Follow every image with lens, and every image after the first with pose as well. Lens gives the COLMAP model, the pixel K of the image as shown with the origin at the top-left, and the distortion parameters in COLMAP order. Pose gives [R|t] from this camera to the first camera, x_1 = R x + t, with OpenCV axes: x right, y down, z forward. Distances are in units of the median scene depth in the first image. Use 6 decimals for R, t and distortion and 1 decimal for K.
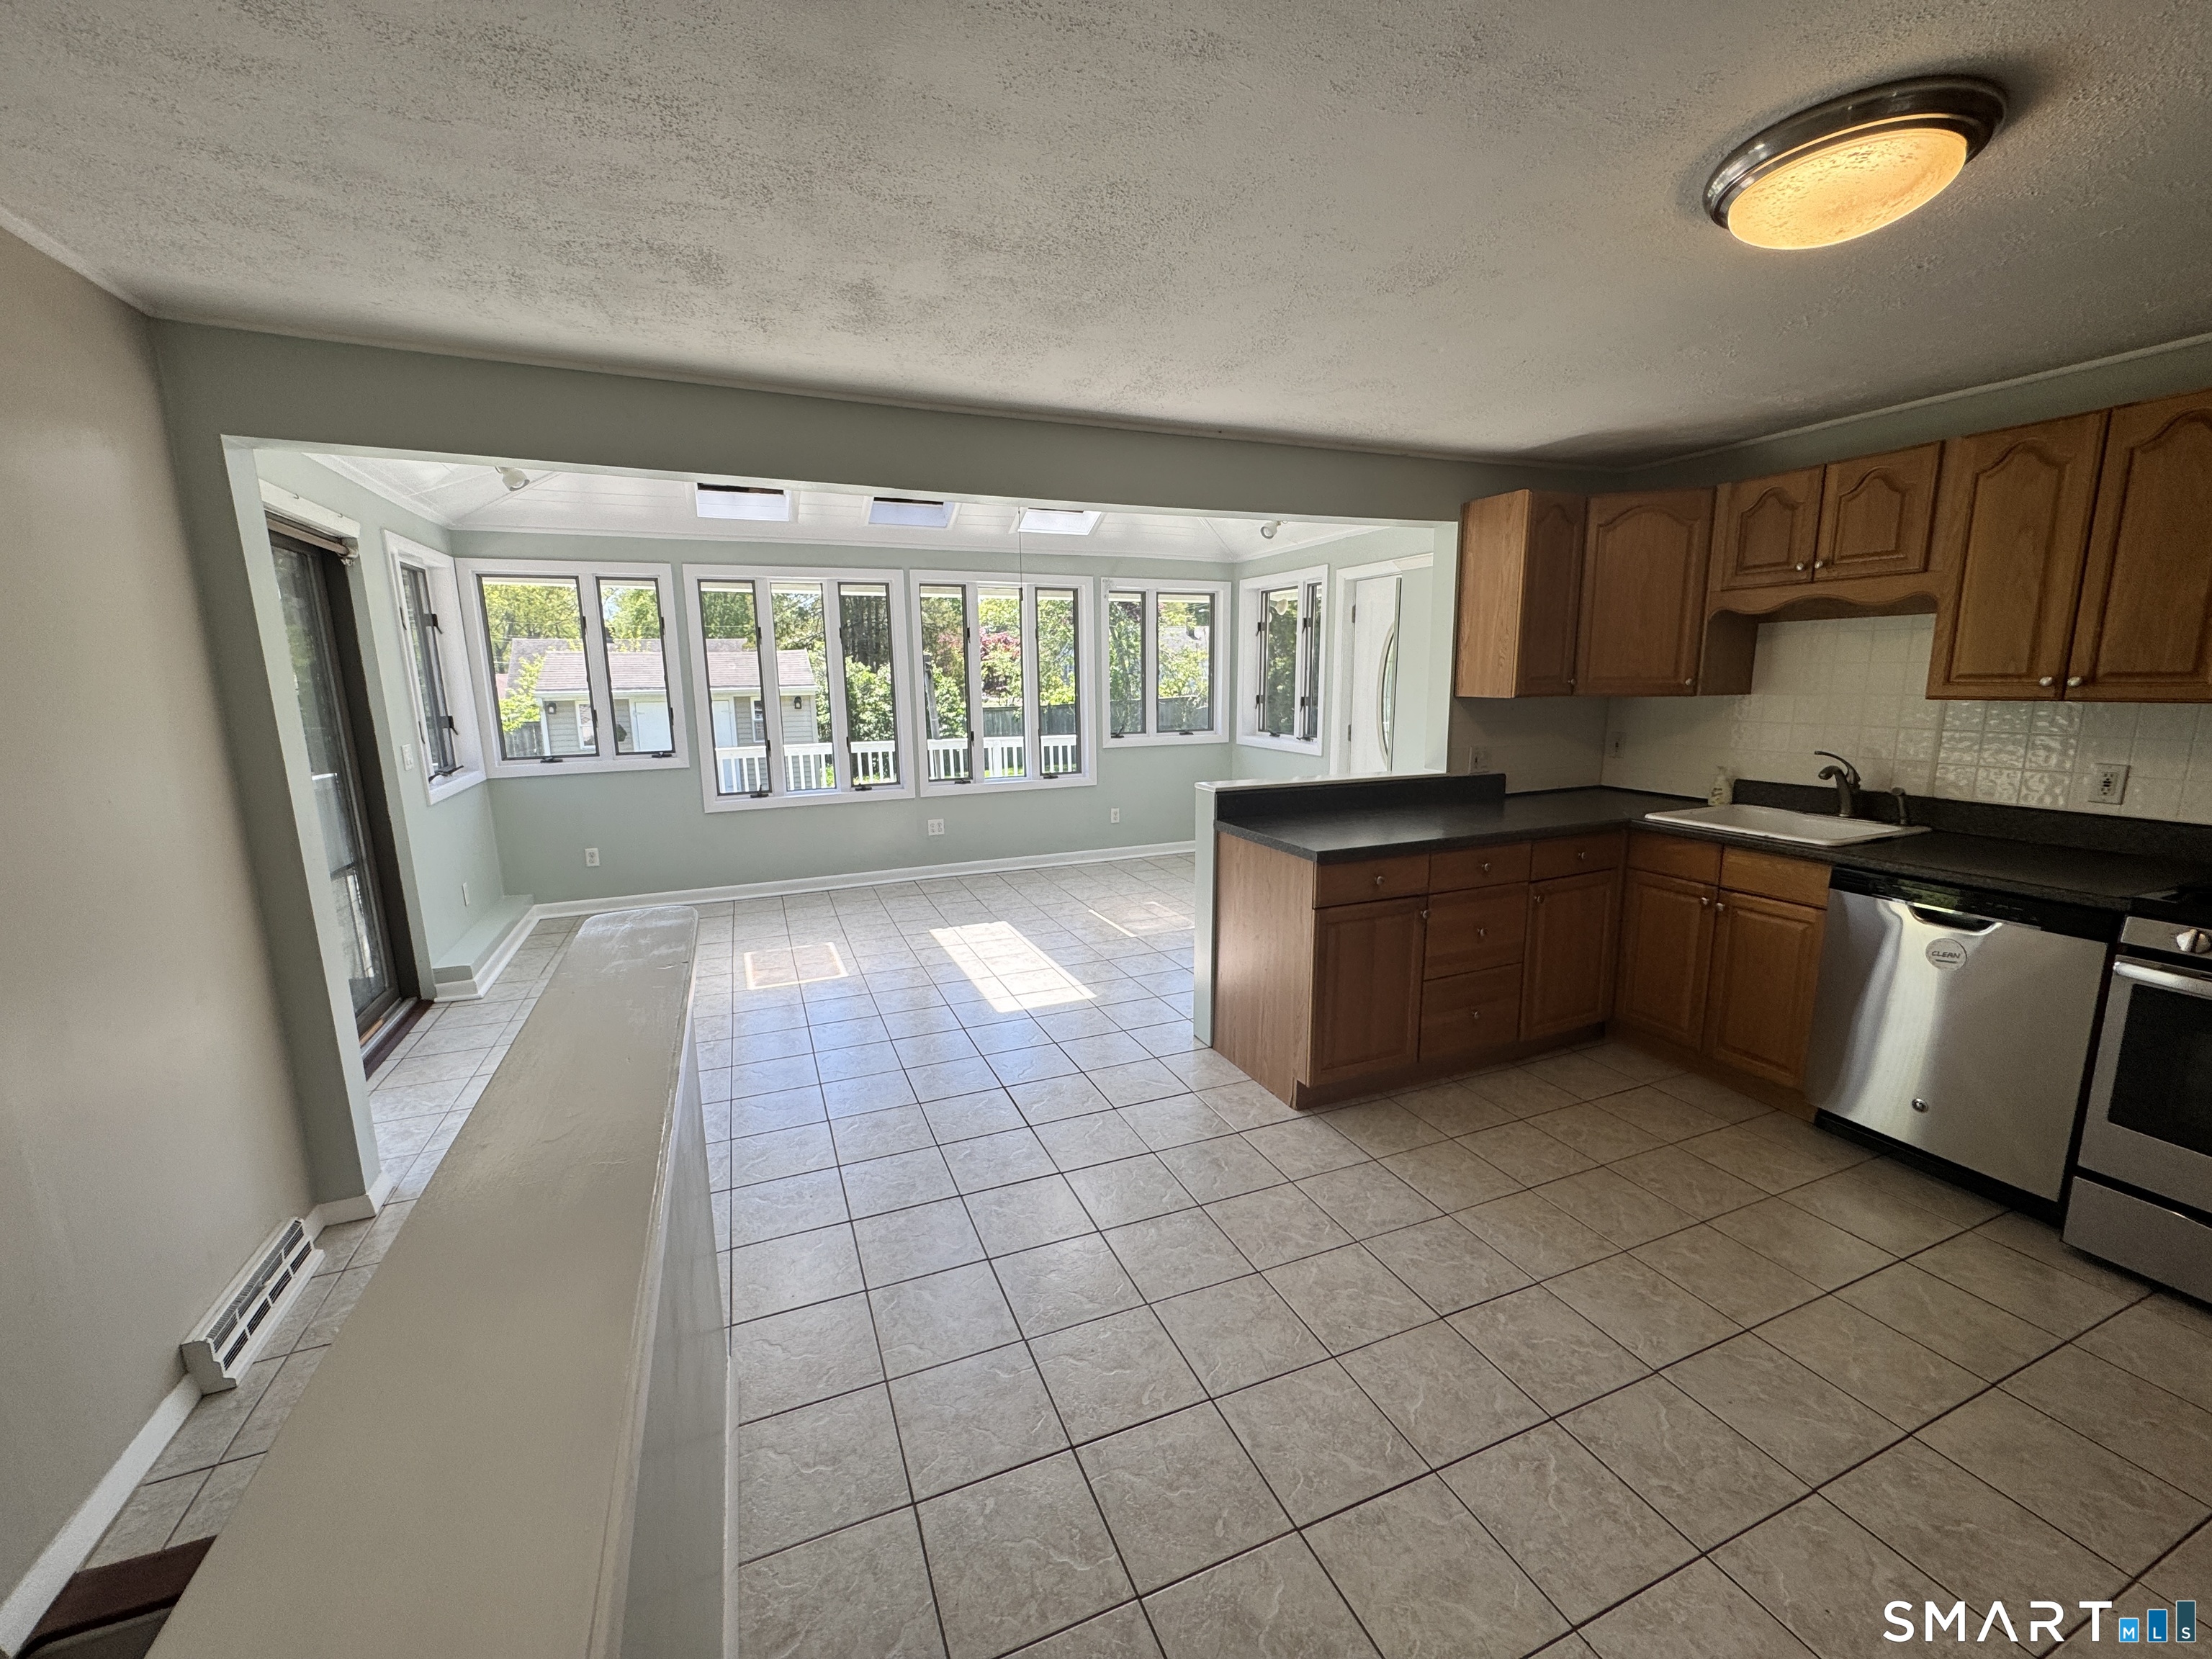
lens RADIAL K [[884.4, 0, 1103.5], [0, 884.4, 825.4], [0, 0, 1]] dist [-0.000044, -0.001067]
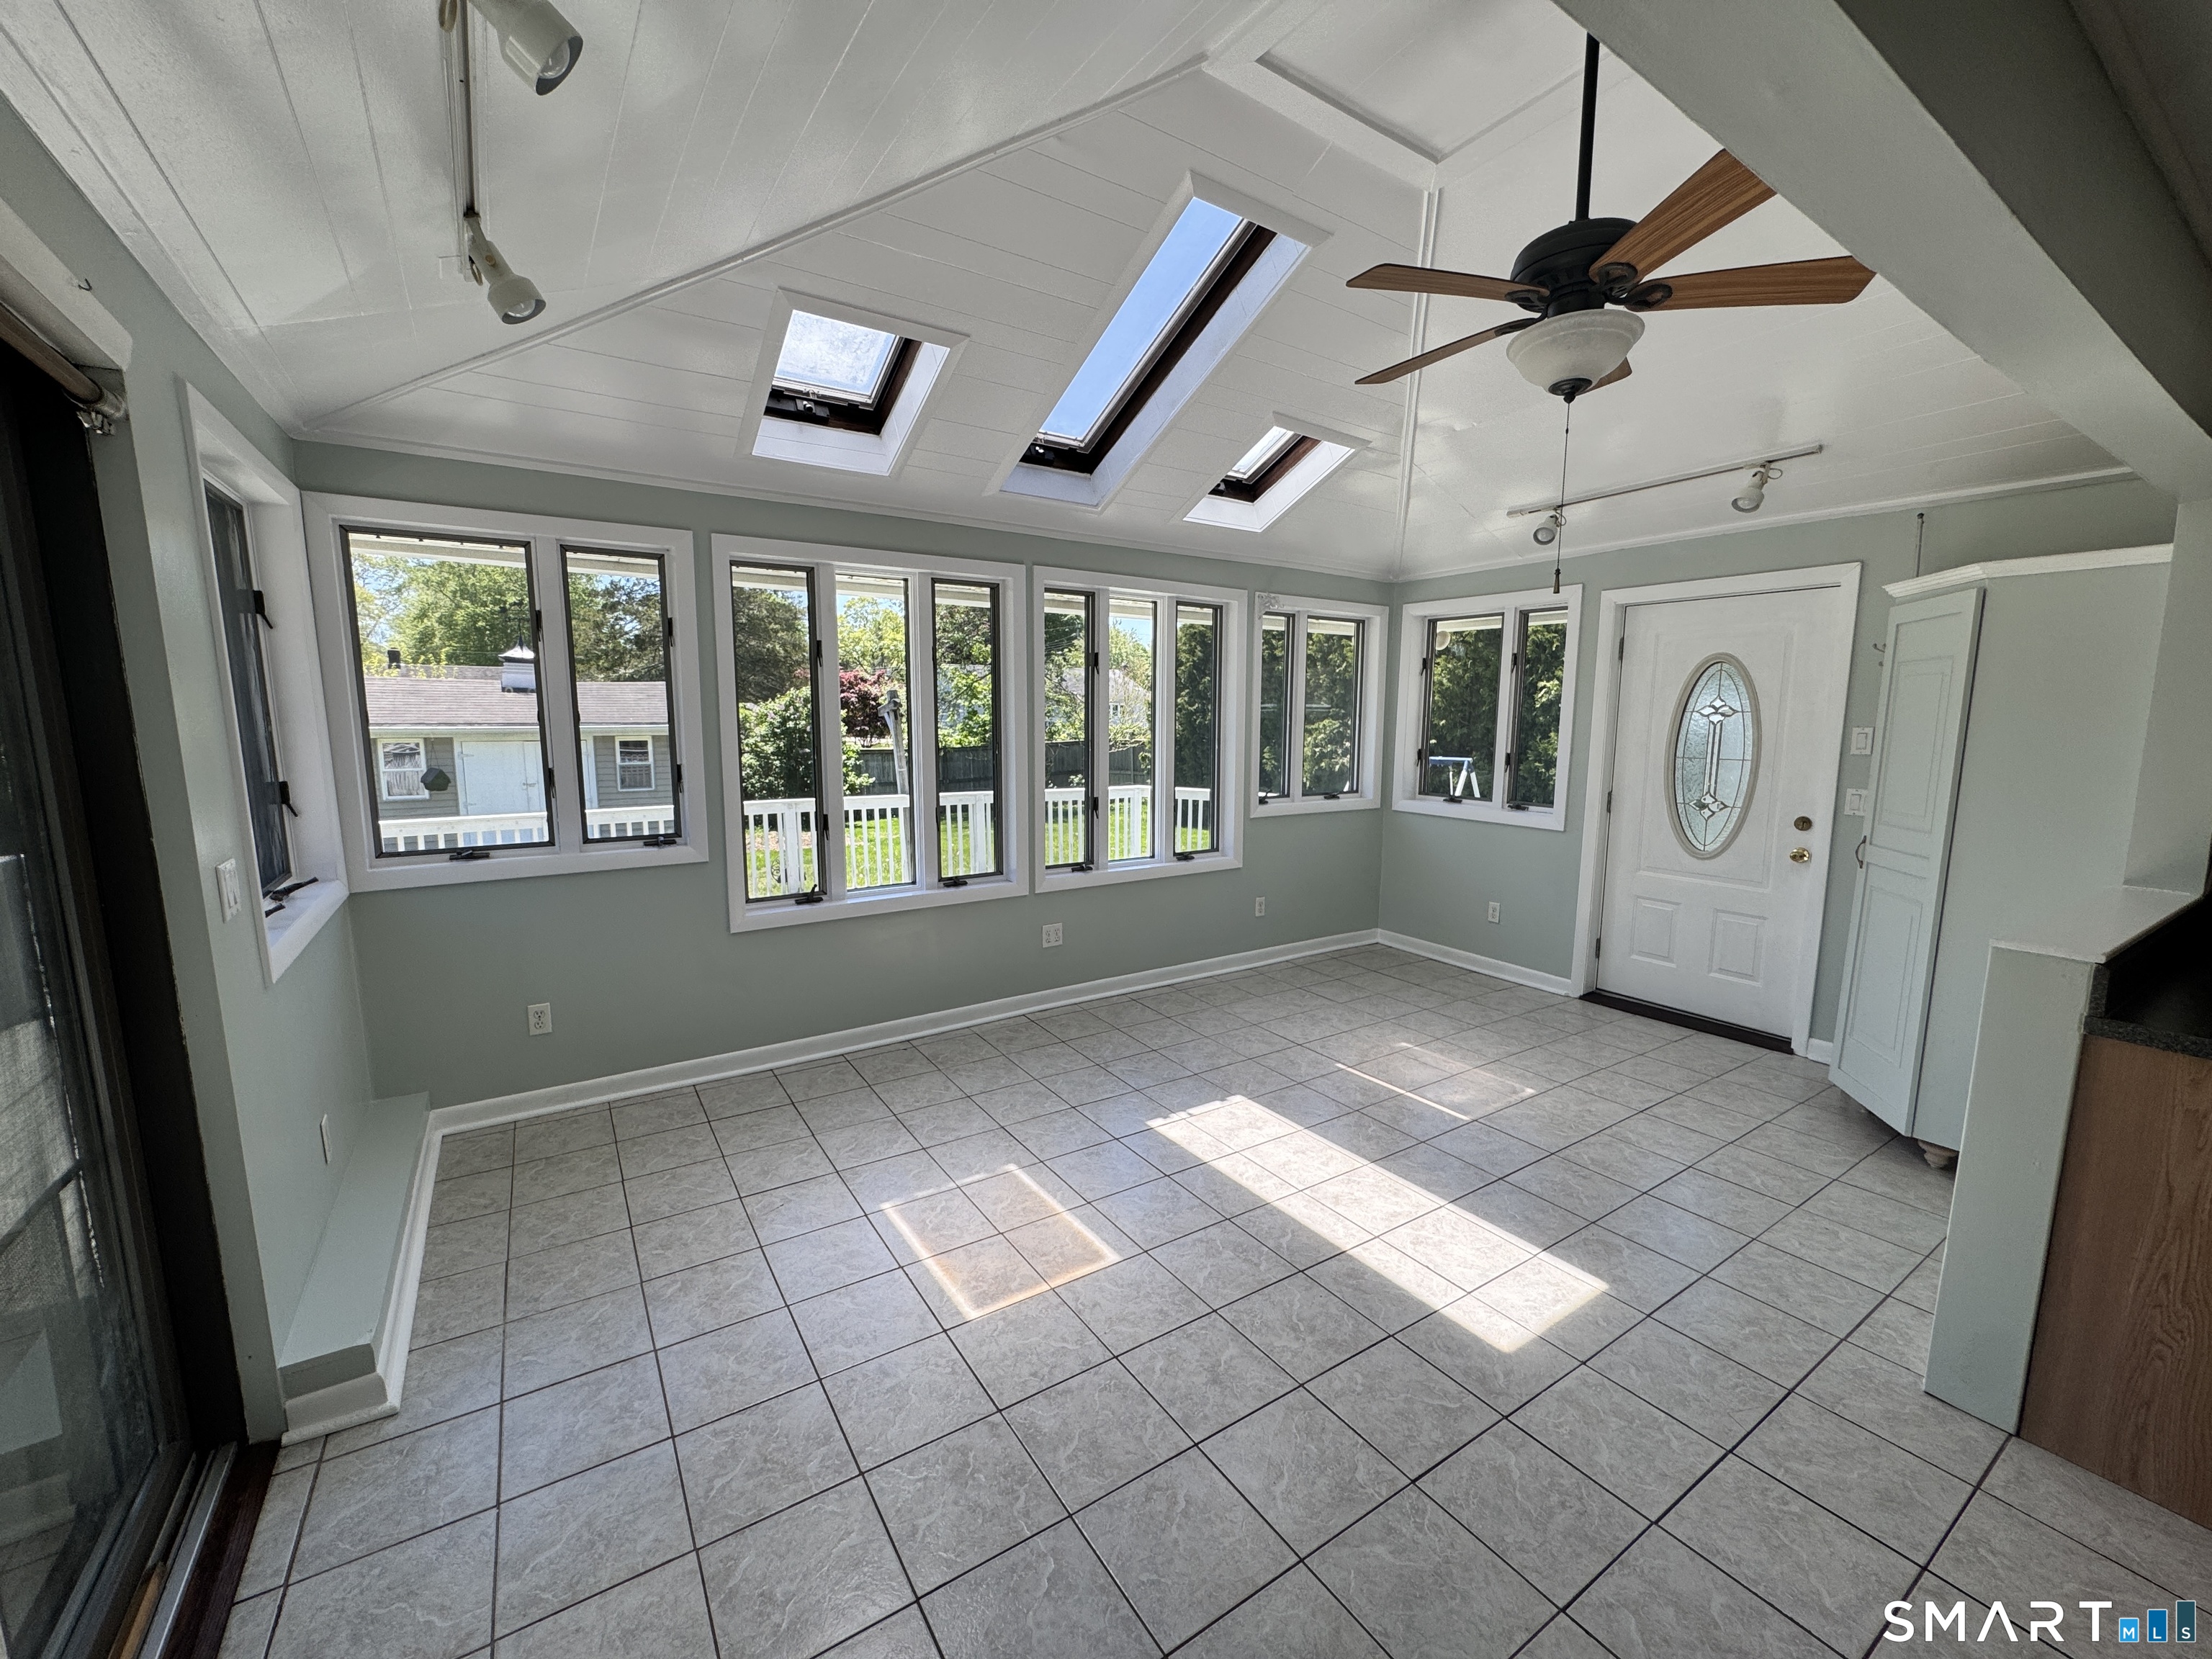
lens RADIAL K [[884.4, 0, 1104.6], [0, 884.4, 827.8], [0, 0, 1]] dist [-0.000044, -0.001067]
pose [[0.983297, -0.005592, 0.181923, -0.381534], [0.013513, 0.999012, -0.042329, -0.073055], [-0.181507, 0.044080, 0.982401, 0.424037]]
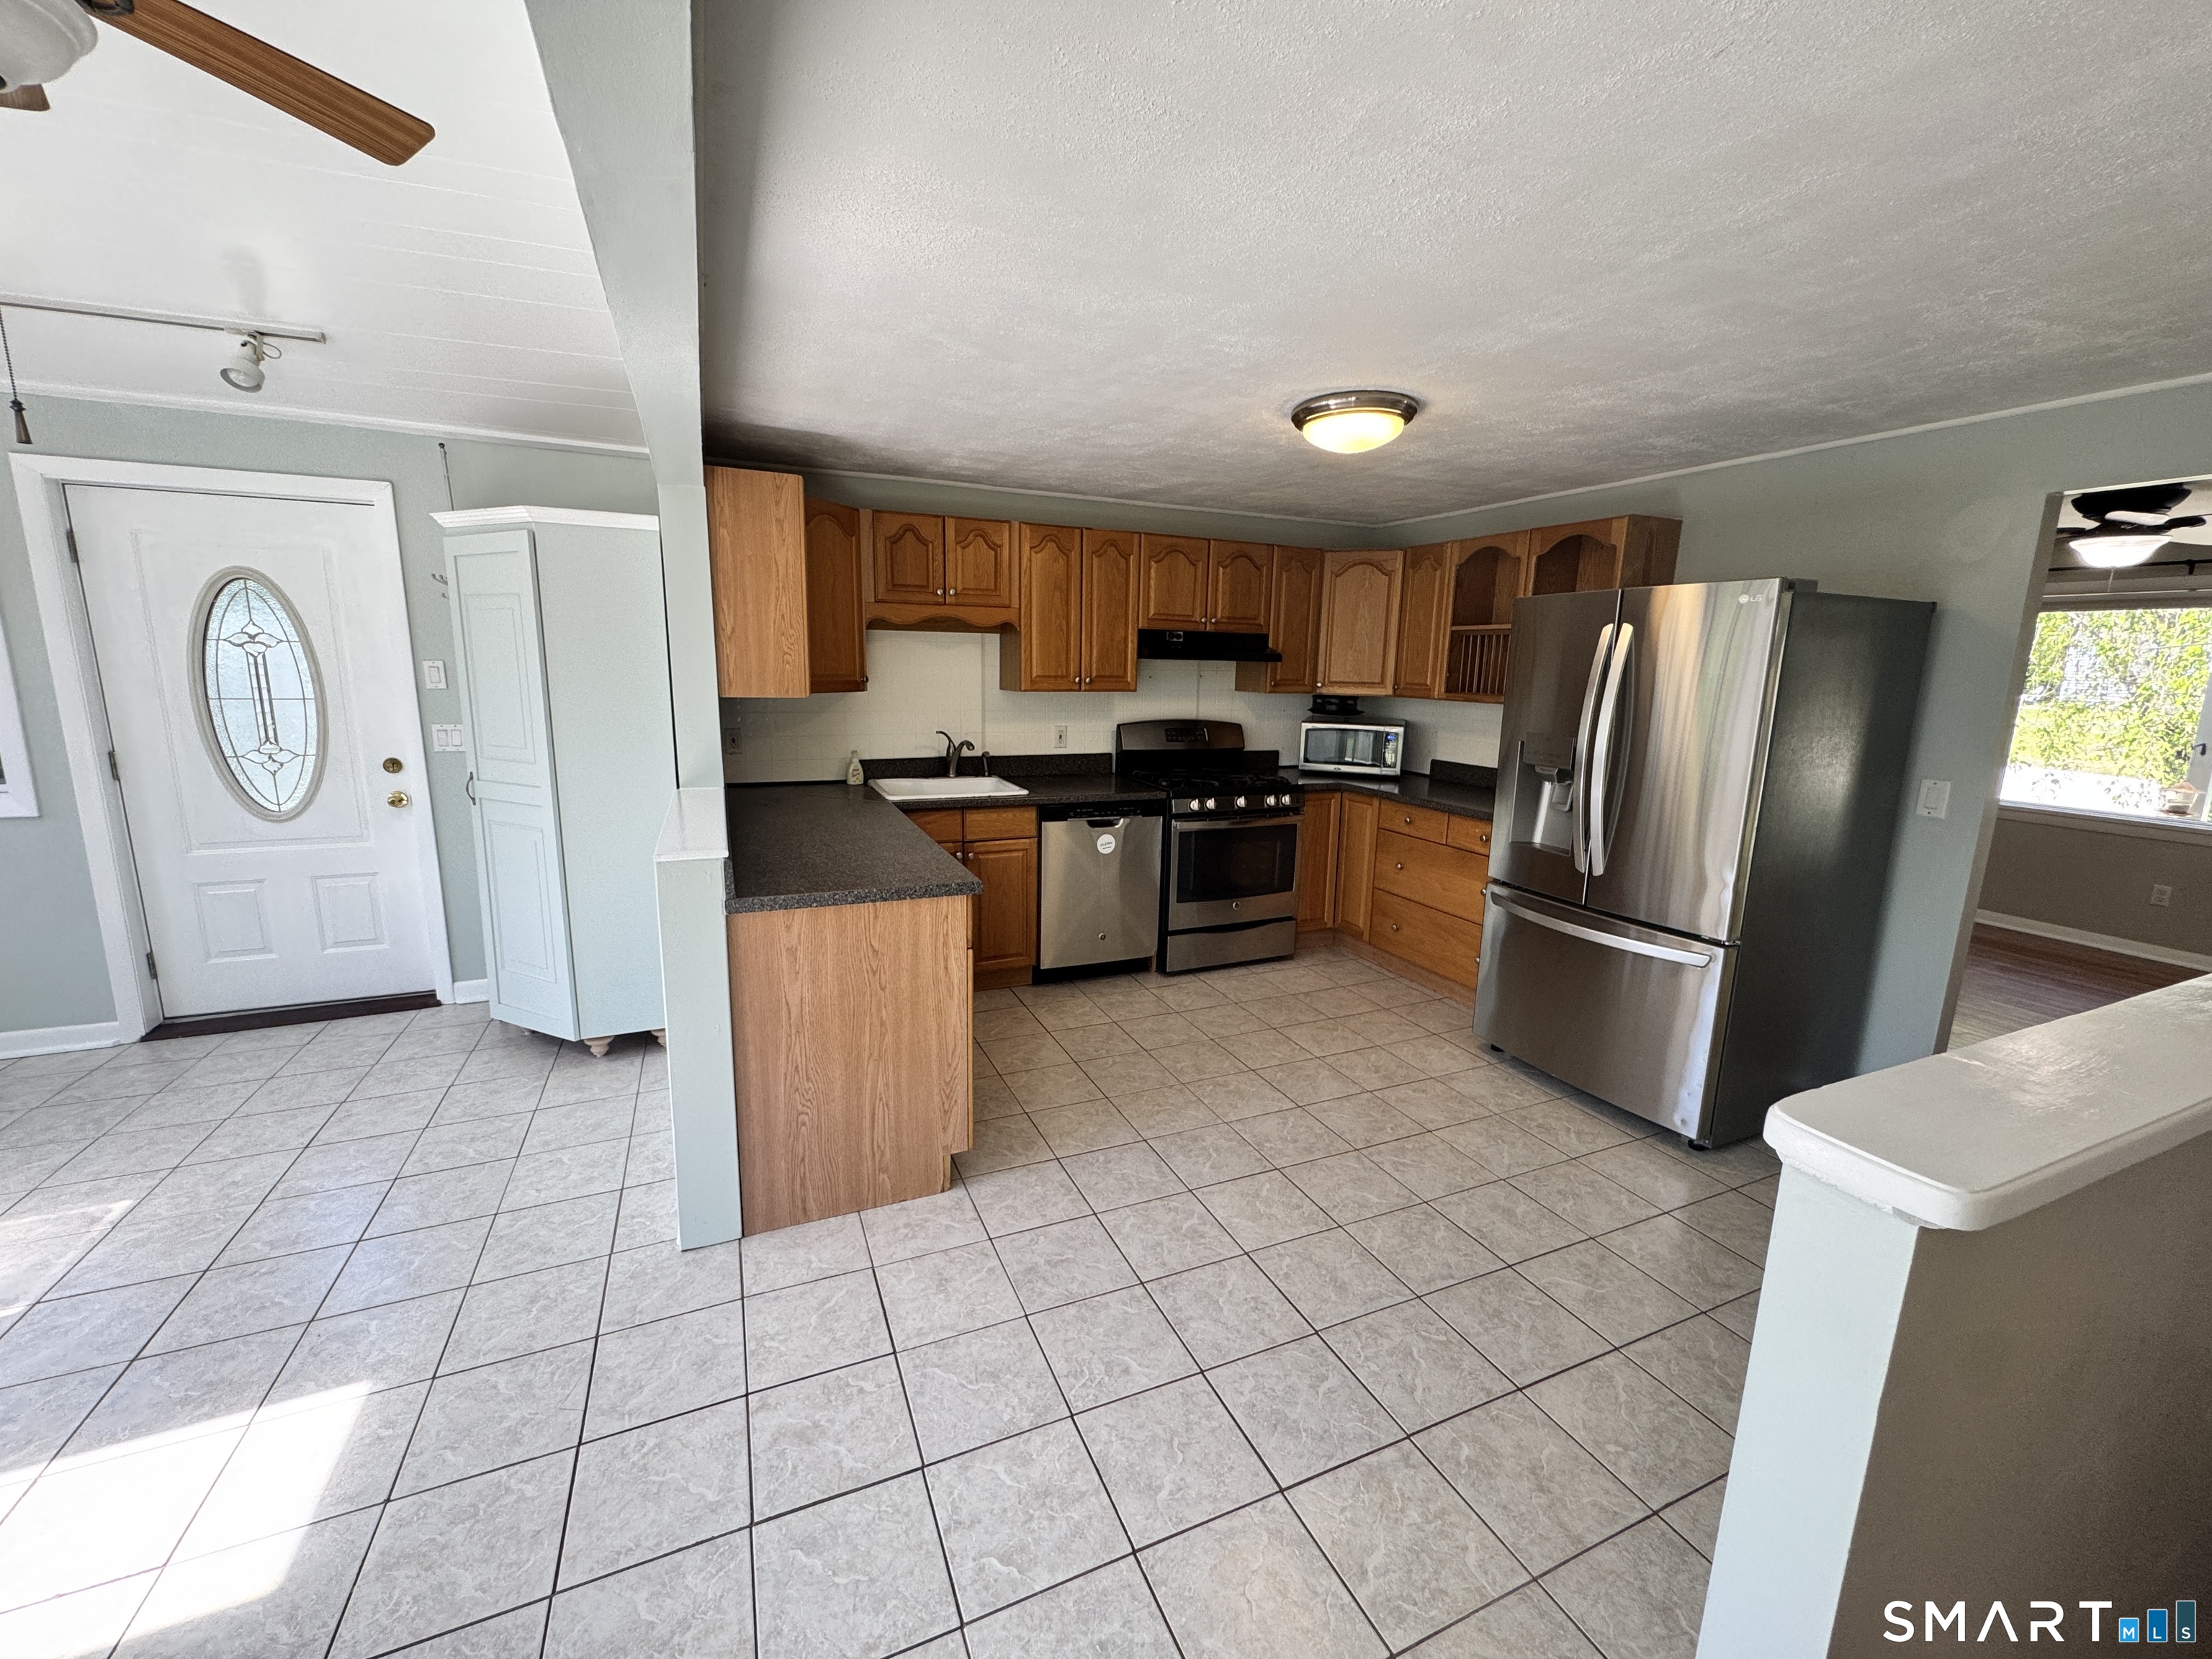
lens RADIAL K [[884.4, 0, 1108.3], [0, 884.4, 826.6], [0, 0, 1]] dist [-0.000044, -0.001067]
pose [[-0.018276, -0.172851, 0.984778, -0.363137], [0.149075, 0.973462, 0.173632, -0.092443], [-0.988657, 0.149979, 0.007977, 0.508454]]
